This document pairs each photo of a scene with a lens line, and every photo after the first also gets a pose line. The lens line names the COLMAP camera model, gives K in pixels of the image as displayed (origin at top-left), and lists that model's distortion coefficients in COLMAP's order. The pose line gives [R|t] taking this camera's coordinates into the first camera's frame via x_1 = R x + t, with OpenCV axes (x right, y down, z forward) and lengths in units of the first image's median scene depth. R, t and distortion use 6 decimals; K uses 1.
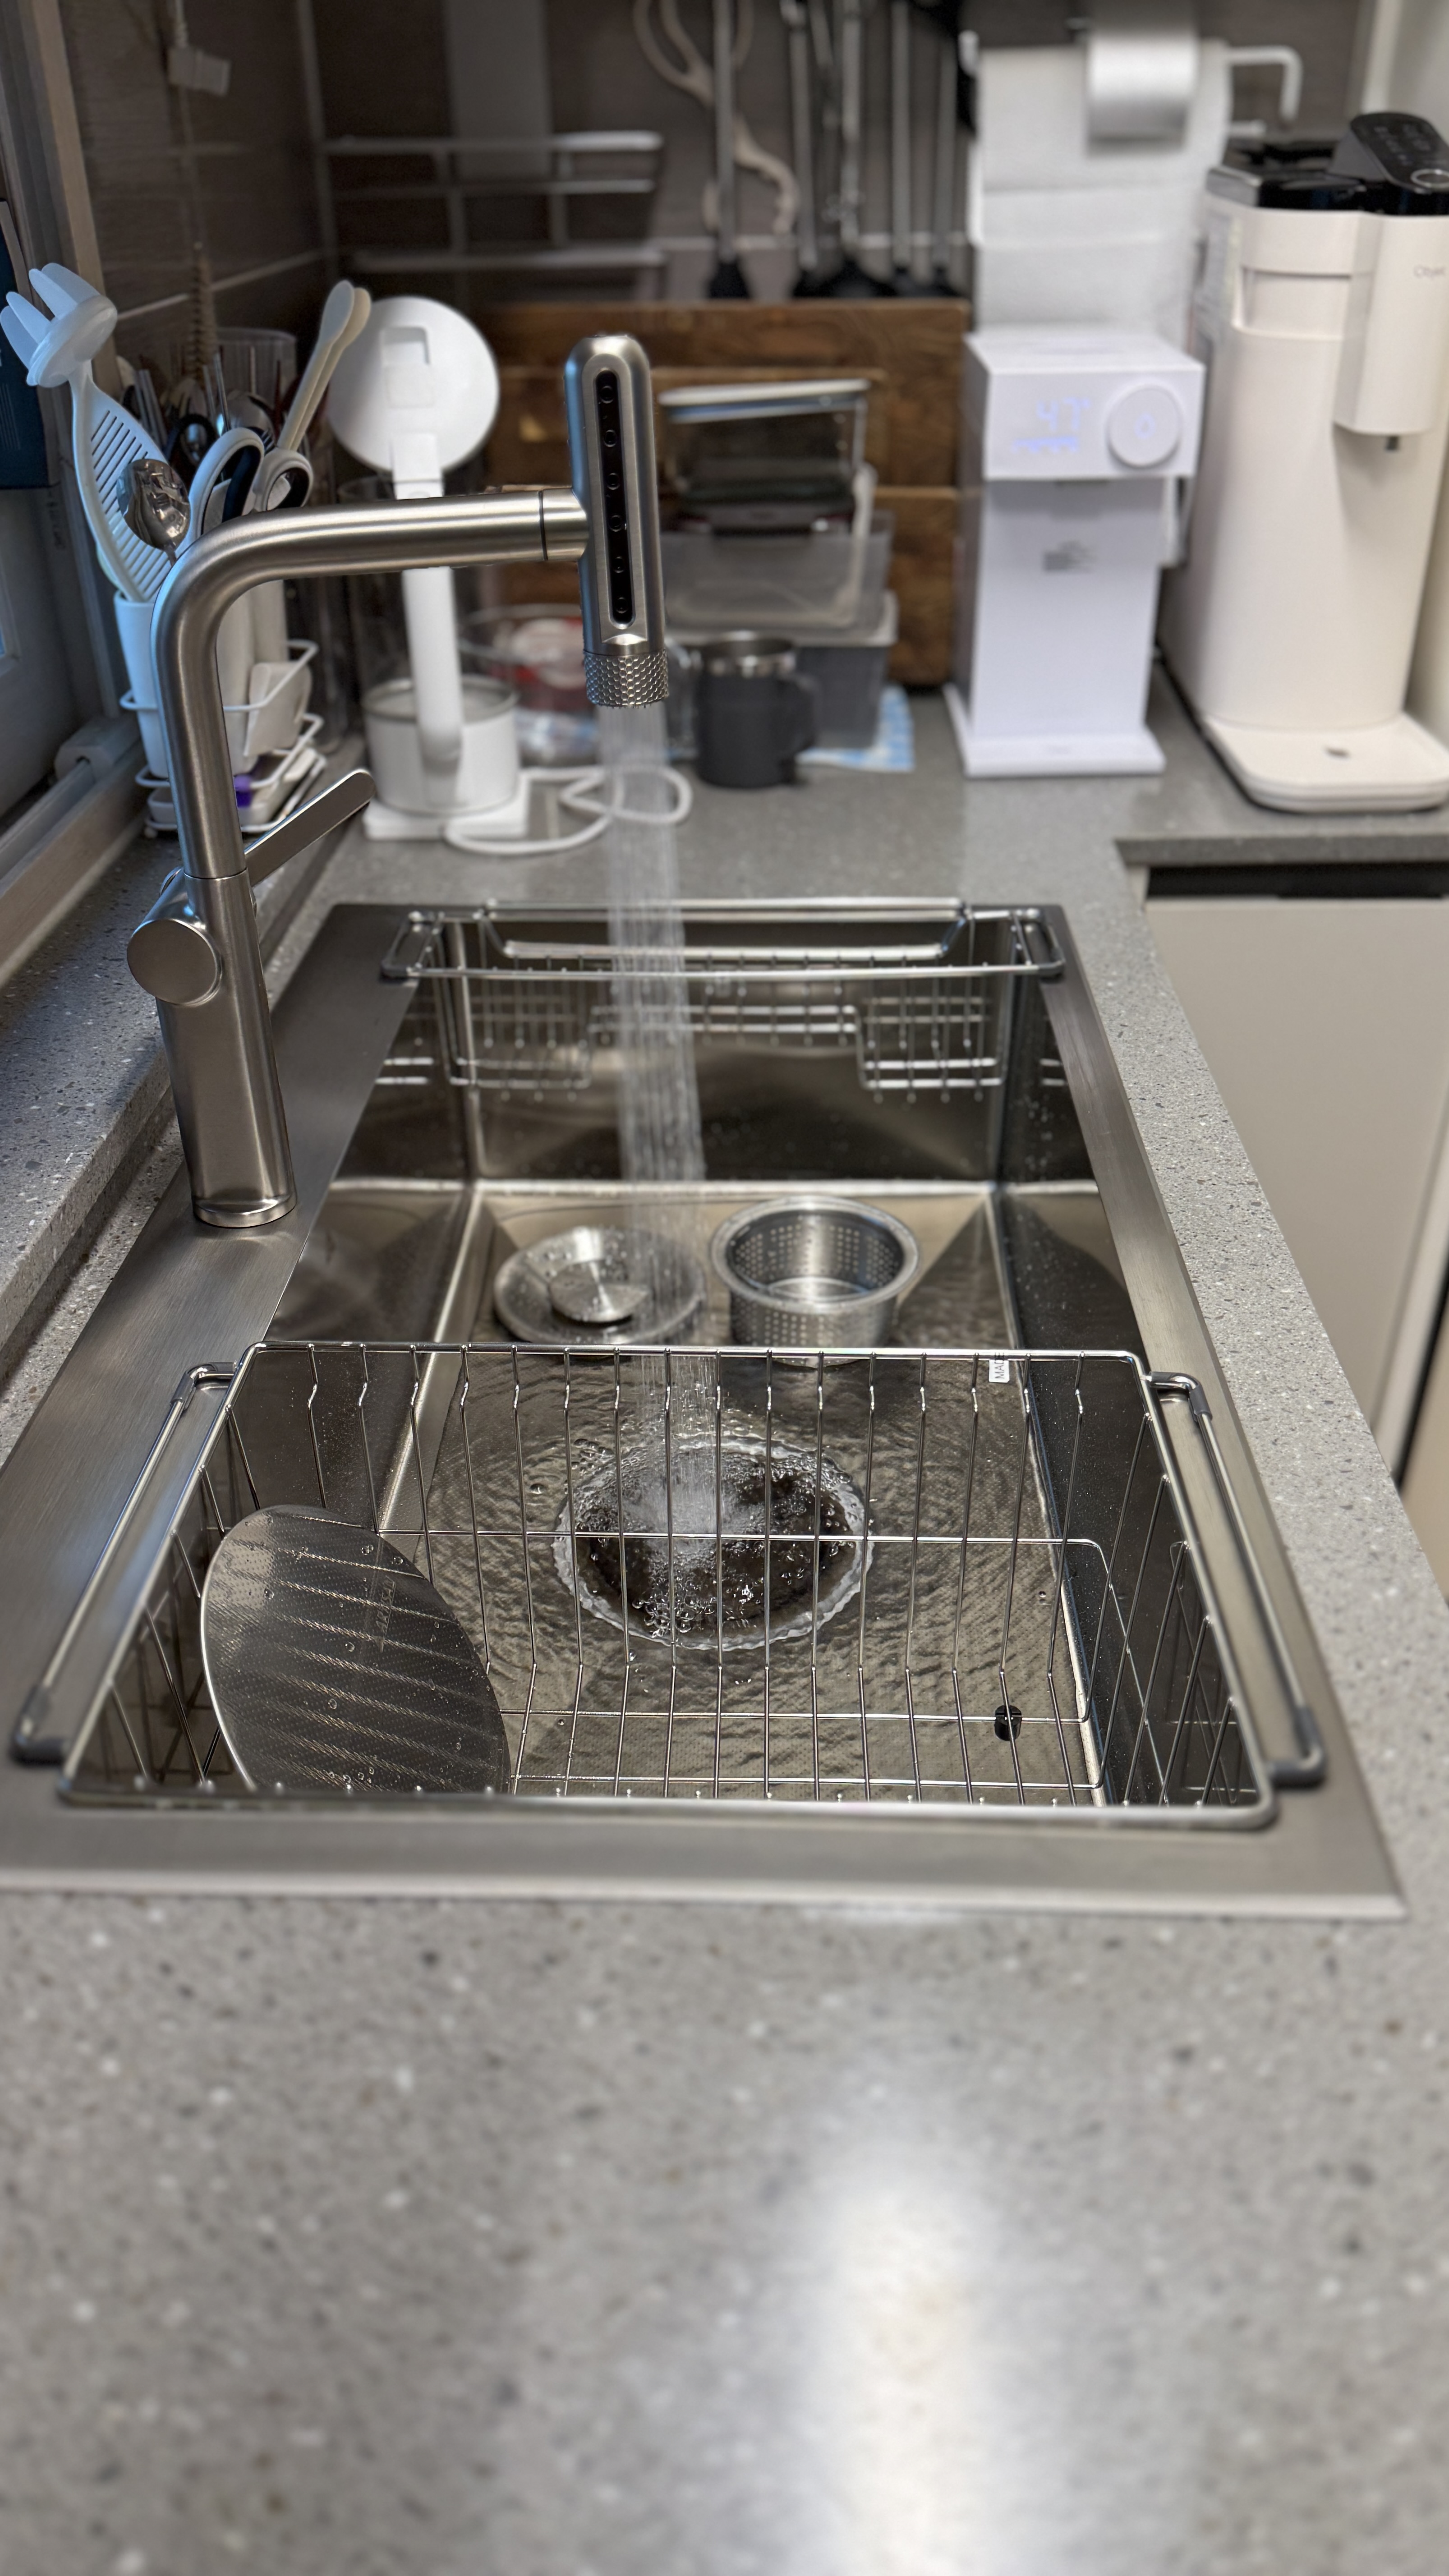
lens RADIAL K [[1825.8, 0, 731.1], [0, 1825.8, 1294.8], [0, 0, 1]] dist [0.001652, -0.016370]
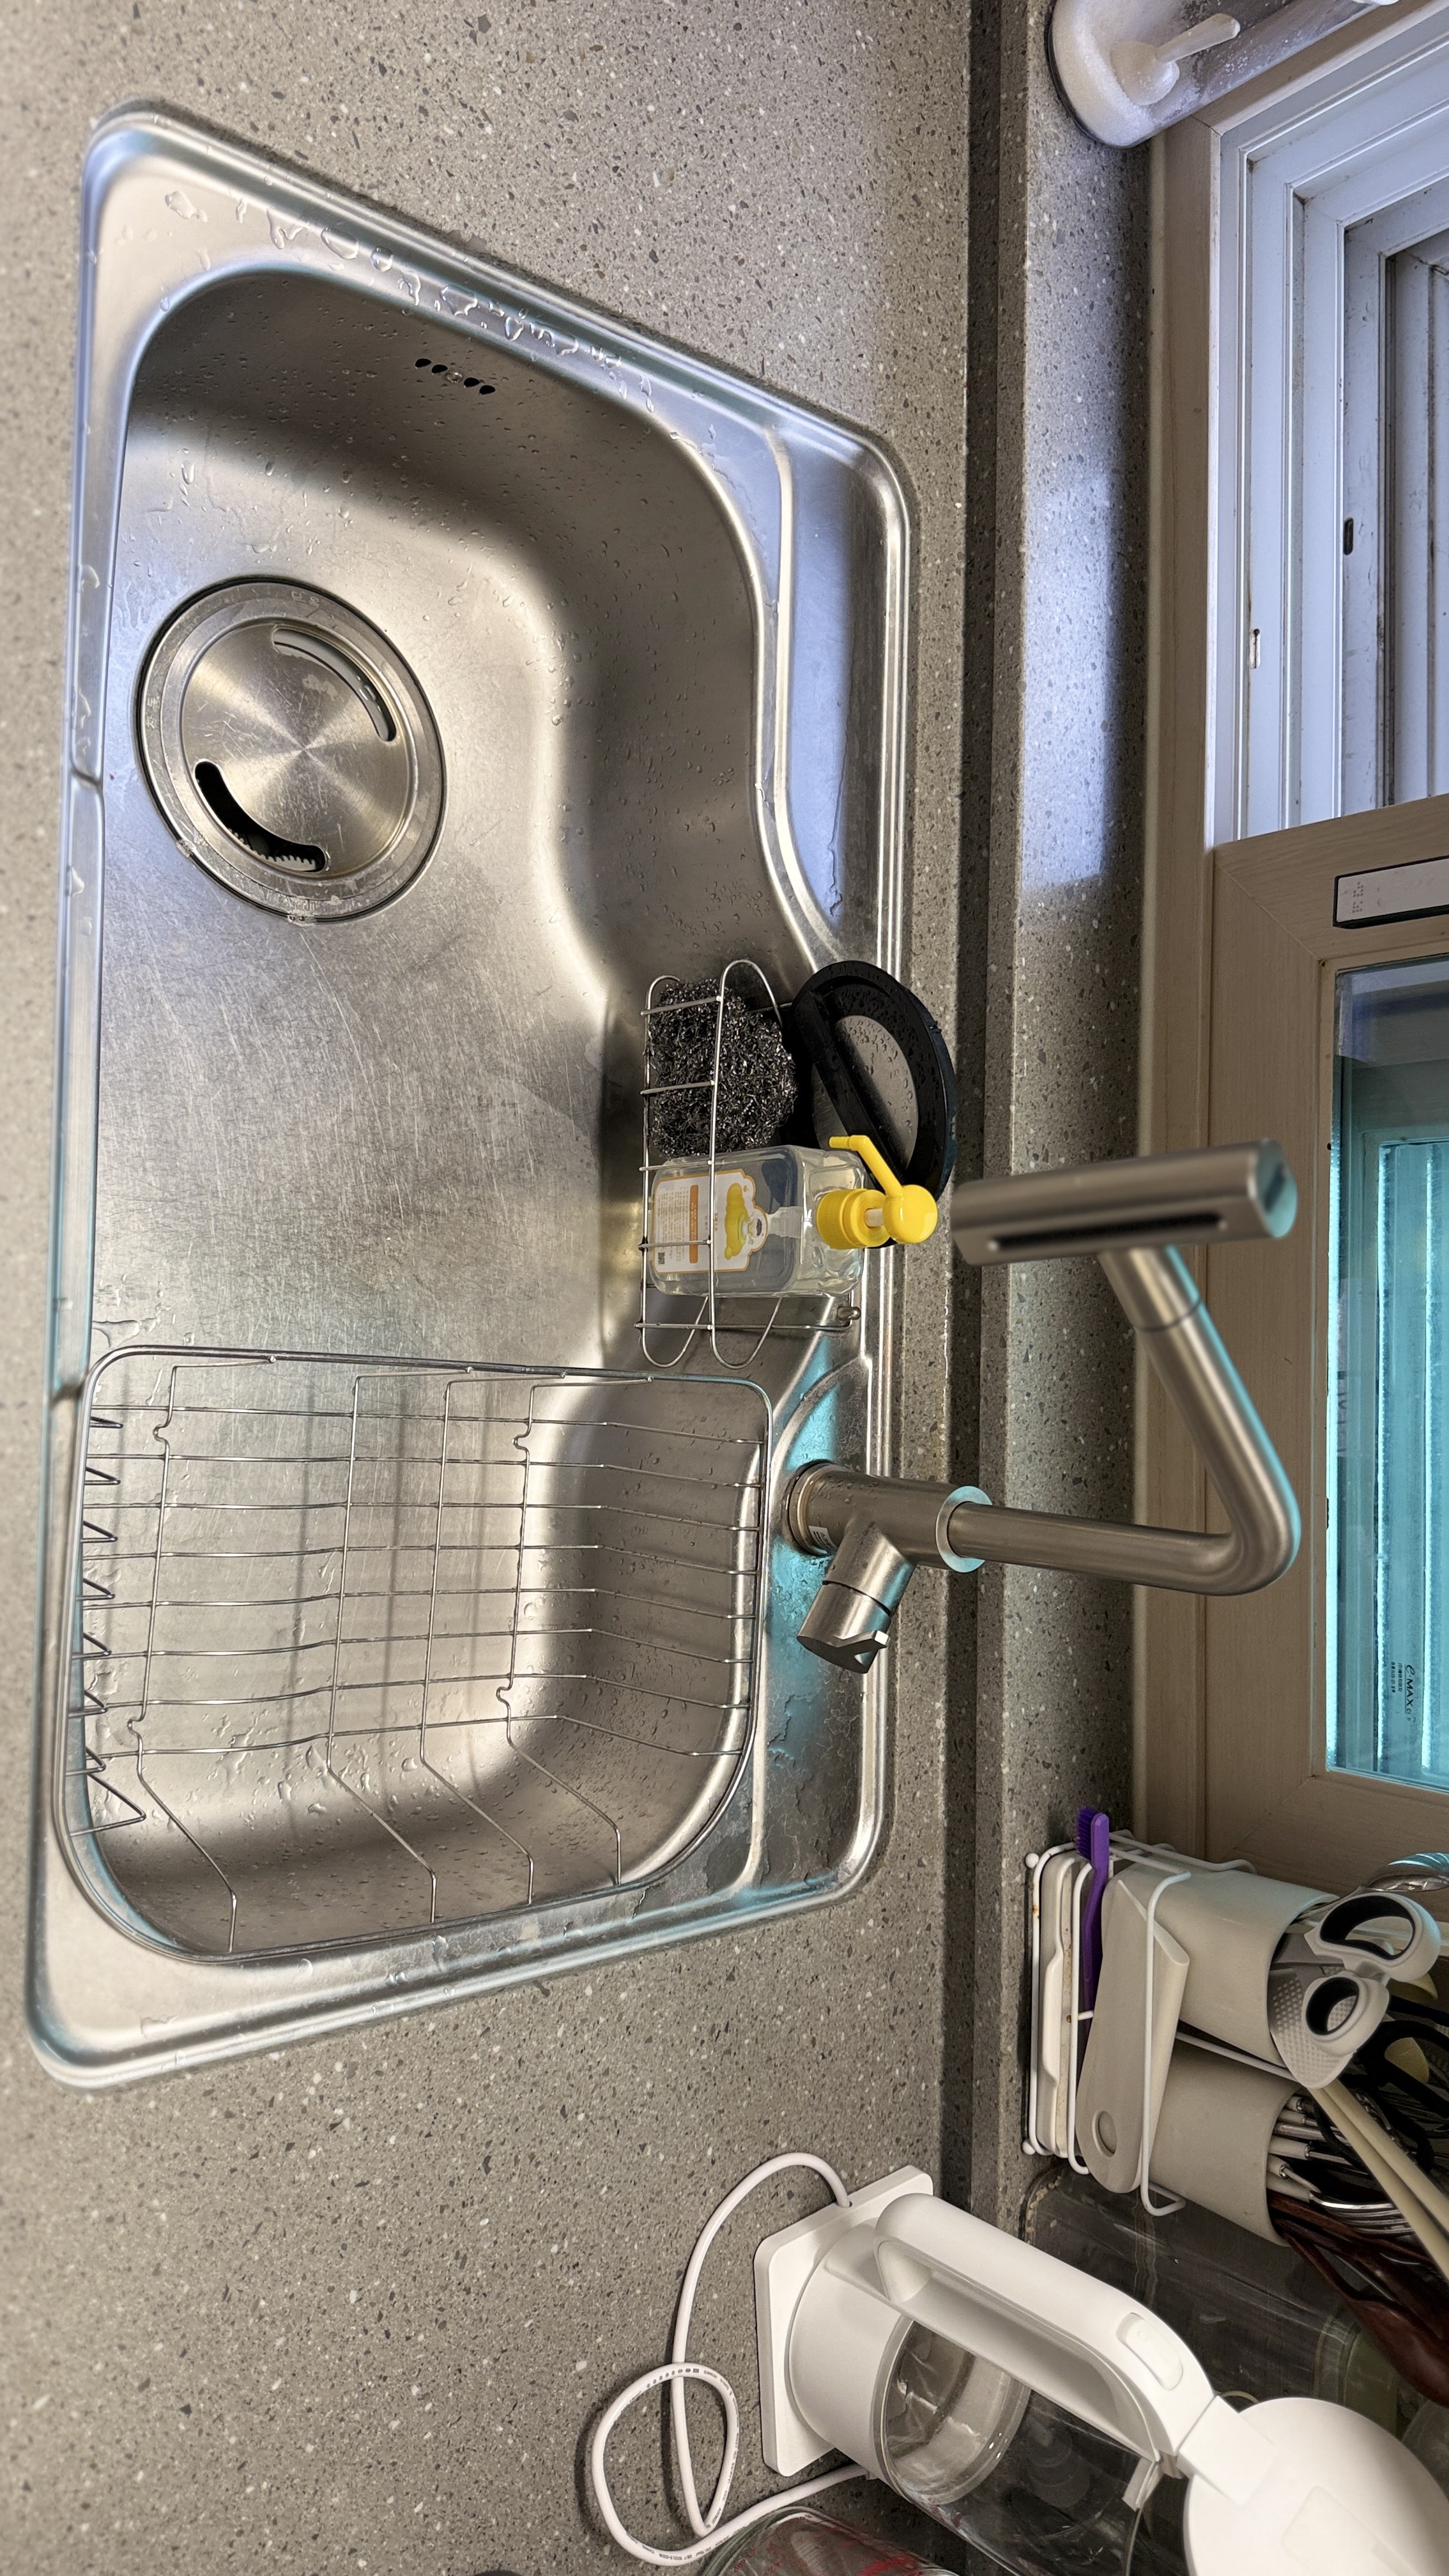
lens RADIAL K [[1825.8, 0, 734.4], [0, 1825.8, 1287.1], [0, 0, 1]] dist [0.001652, -0.016370]
pose [[-0.768609, 0.001564, -0.639716, 0.860899], [-0.537689, -0.543376, 0.644696, -1.285500], [-0.346598, 0.839488, 0.418485, 1.075893]]
